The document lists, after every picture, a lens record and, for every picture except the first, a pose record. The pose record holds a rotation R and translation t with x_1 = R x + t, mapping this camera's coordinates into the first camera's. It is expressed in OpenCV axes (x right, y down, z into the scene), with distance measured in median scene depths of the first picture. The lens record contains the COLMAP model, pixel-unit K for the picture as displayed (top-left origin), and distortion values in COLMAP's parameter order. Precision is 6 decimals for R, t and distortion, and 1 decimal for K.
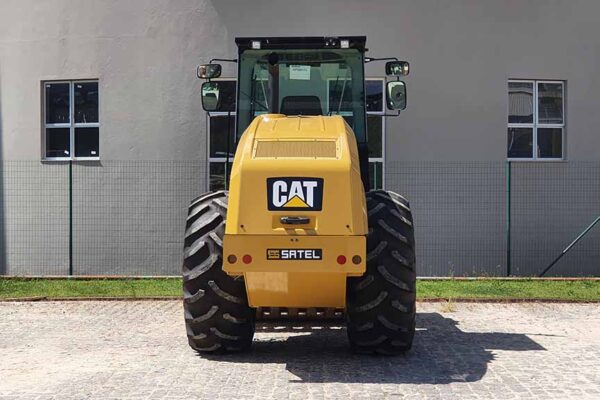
lens RADIAL K [[970.3, 0, 265.1], [0, 970.3, 200.8], [0, 0, 1]] dist [0.033466, -0.332788]
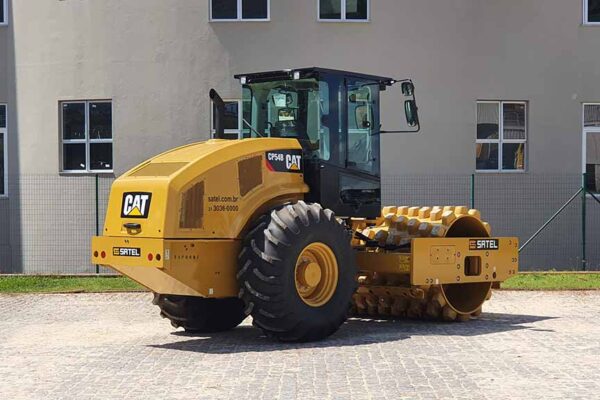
lens RADIAL K [[1124.0, 0, 297.1], [0, 1124.0, 223.1], [0, 0, 1]] dist [0.019135, -0.132825]
pose [[0.998579, -0.005194, 0.053029, -0.030999], [0.004513, 0.999906, 0.012955, 0.000279], [-0.053091, -0.012698, 0.998509, -0.317756]]
